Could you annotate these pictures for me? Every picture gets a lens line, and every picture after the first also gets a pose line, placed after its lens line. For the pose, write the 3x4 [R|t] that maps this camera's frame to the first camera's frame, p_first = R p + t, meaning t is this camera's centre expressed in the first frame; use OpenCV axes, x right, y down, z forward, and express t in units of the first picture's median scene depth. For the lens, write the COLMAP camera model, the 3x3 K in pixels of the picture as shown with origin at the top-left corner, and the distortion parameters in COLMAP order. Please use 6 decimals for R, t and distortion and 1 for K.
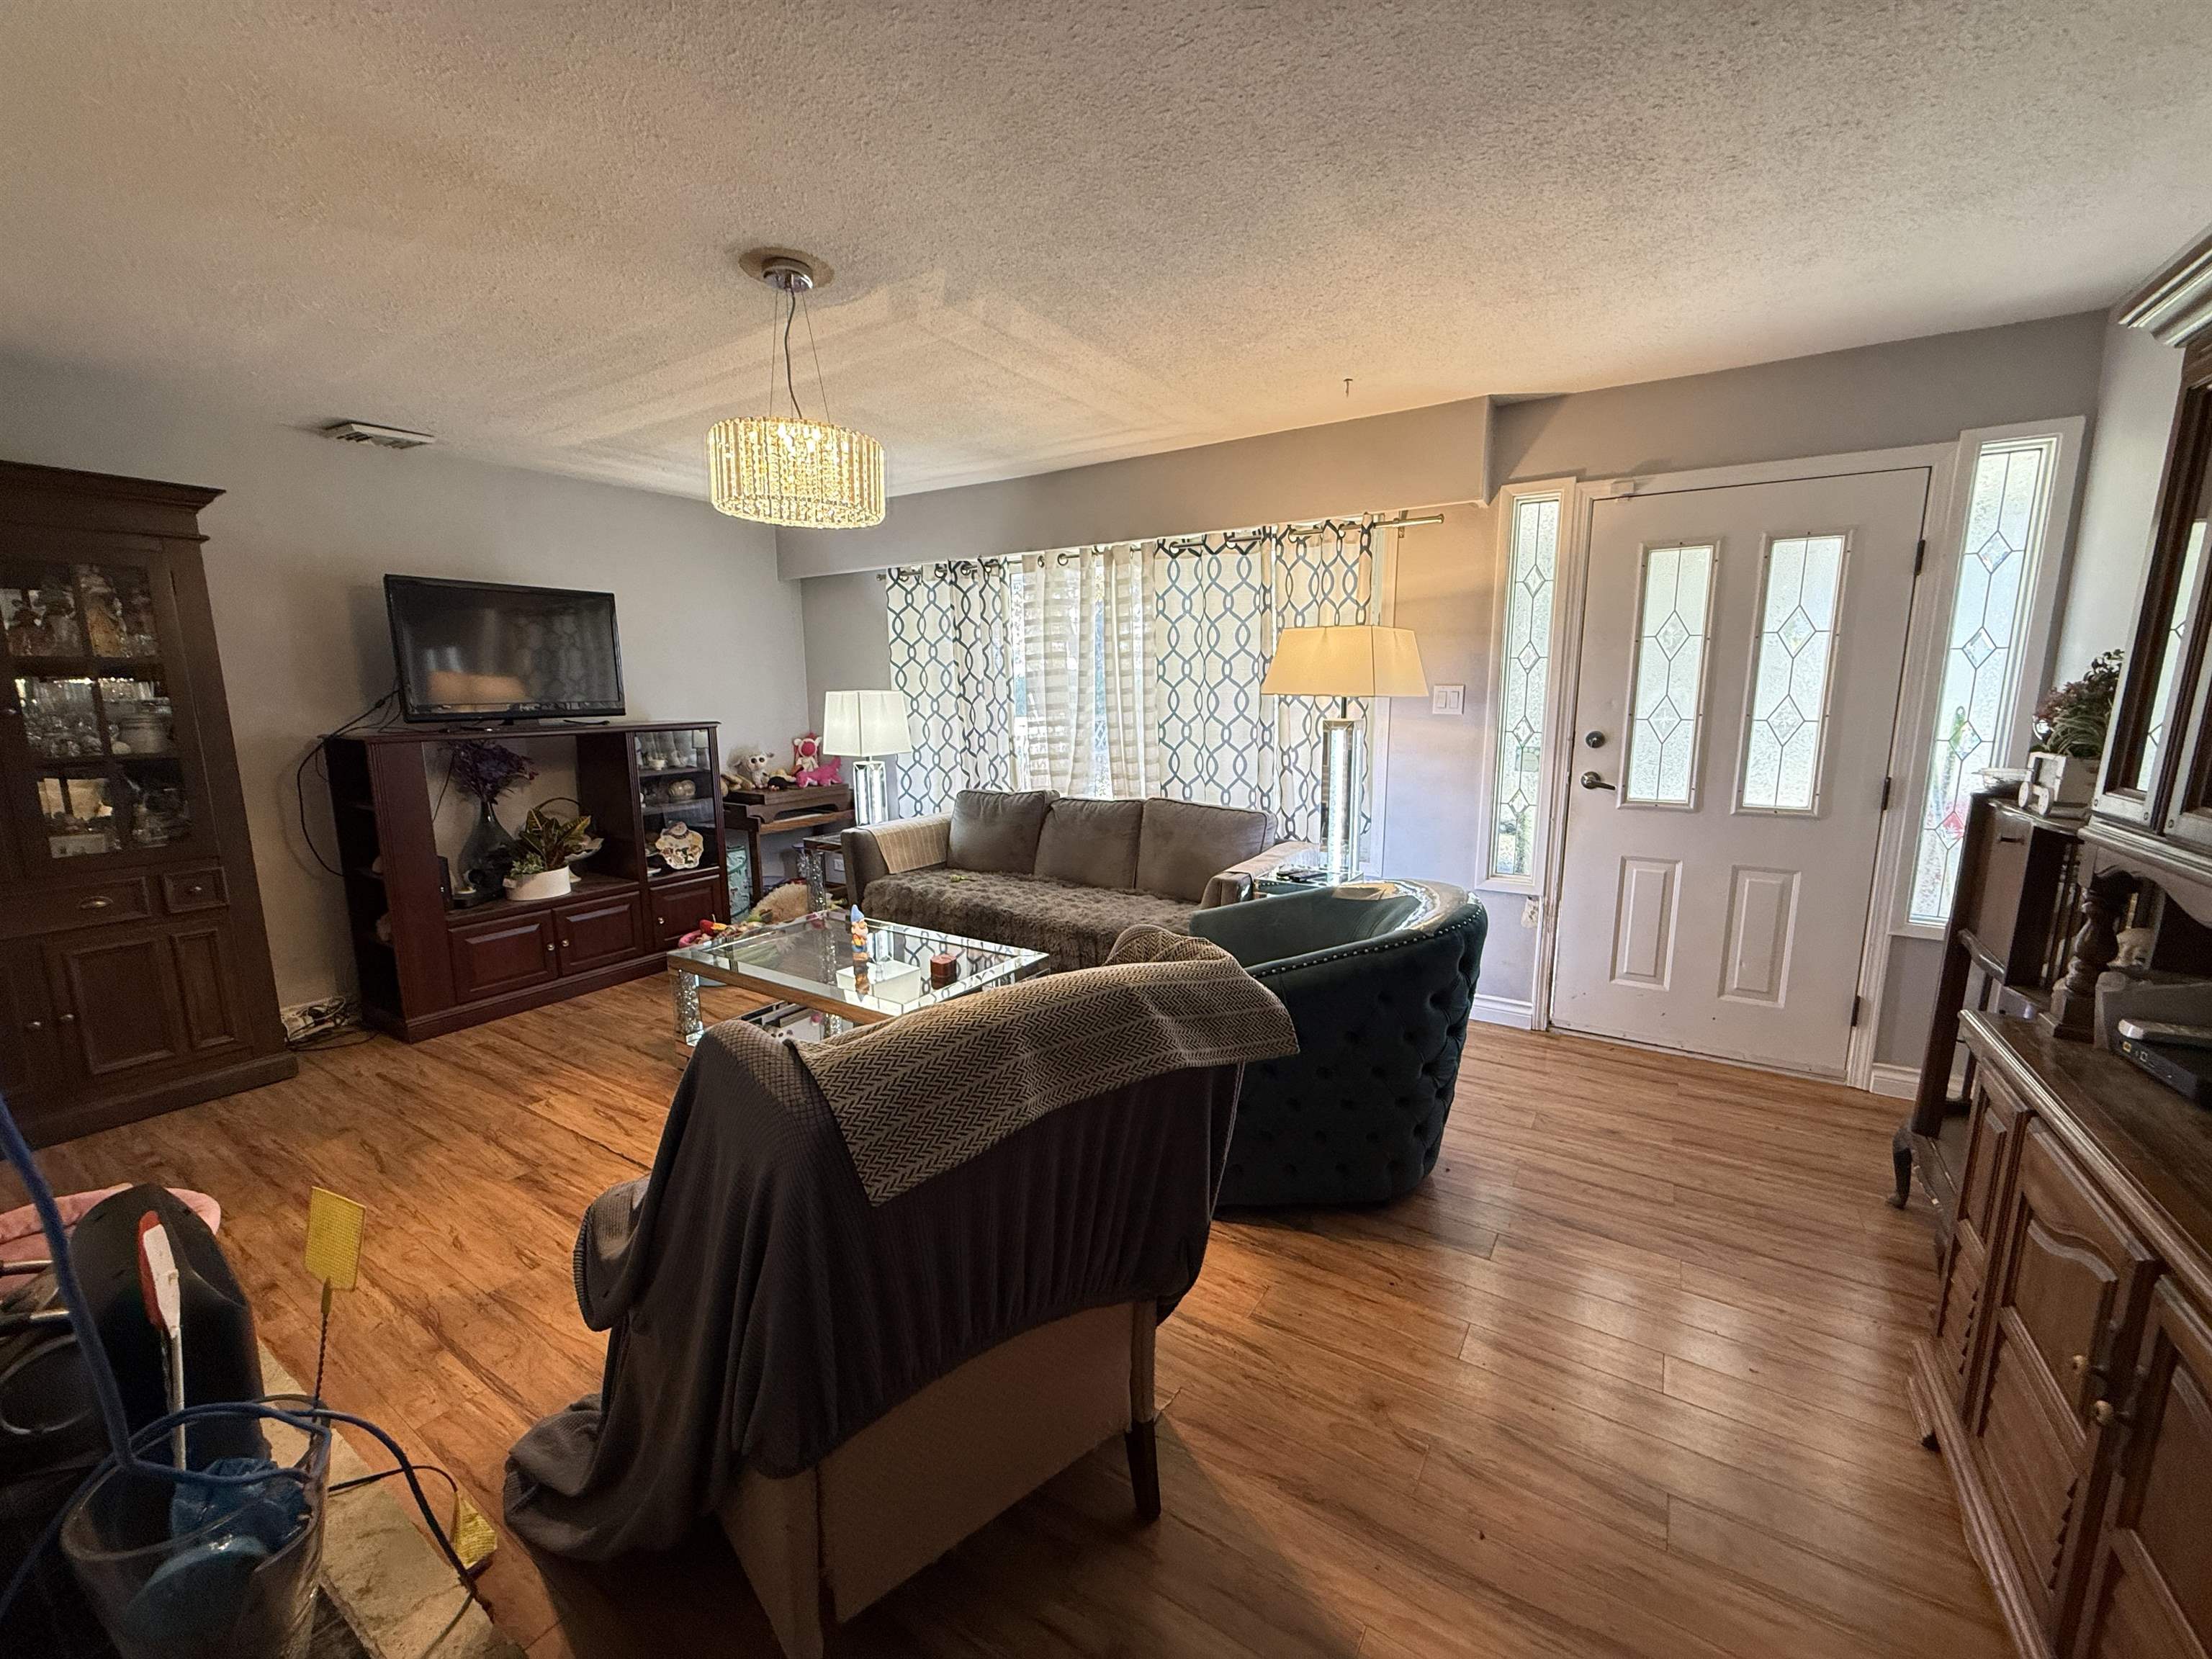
lens RADIAL K [[875.1, 0, 1103.1], [0, 875.1, 830.3], [0, 0, 1]] dist [-0.002244, -0.000022]
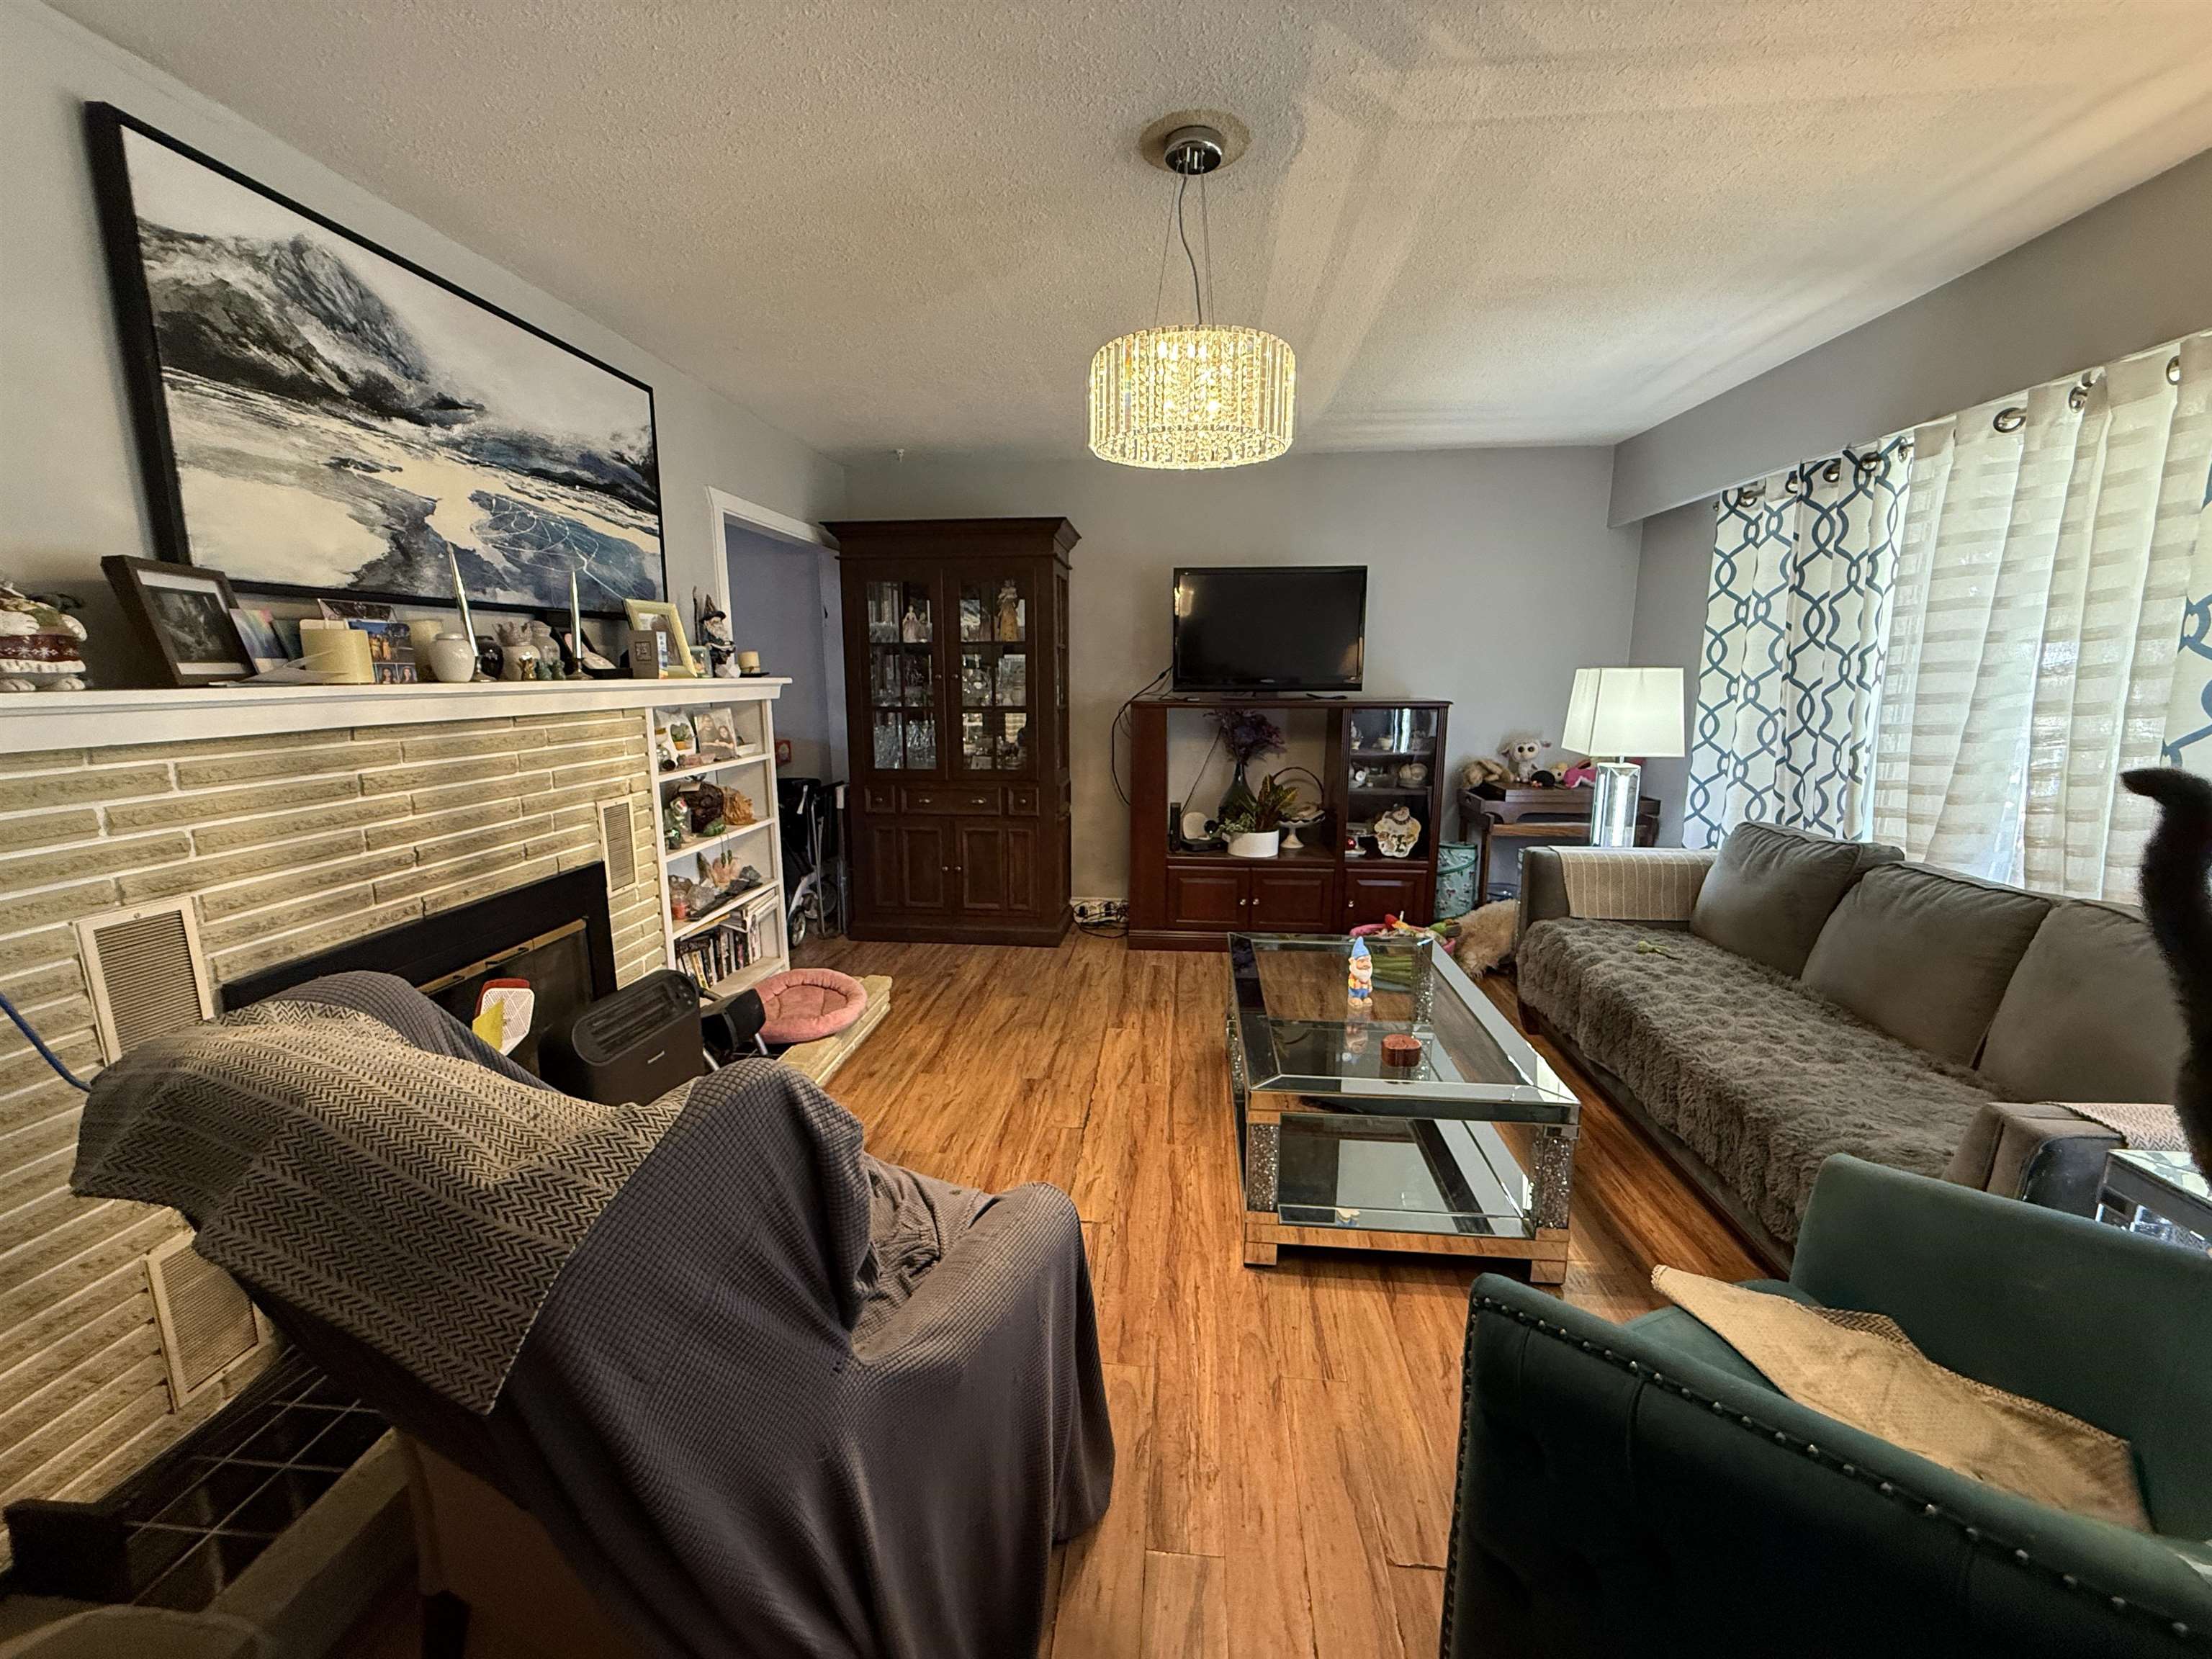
lens RADIAL K [[875.9, 0, 1106.0], [0, 875.9, 829.5], [0, 0, 1]] dist [0.000424, 0.000424]
pose [[0.458409, 0.167785, -0.872760, 0.217362], [-0.144616, 0.983012, 0.113023, -0.051194], [0.876897, 0.074404, 0.474886, 0.308551]]
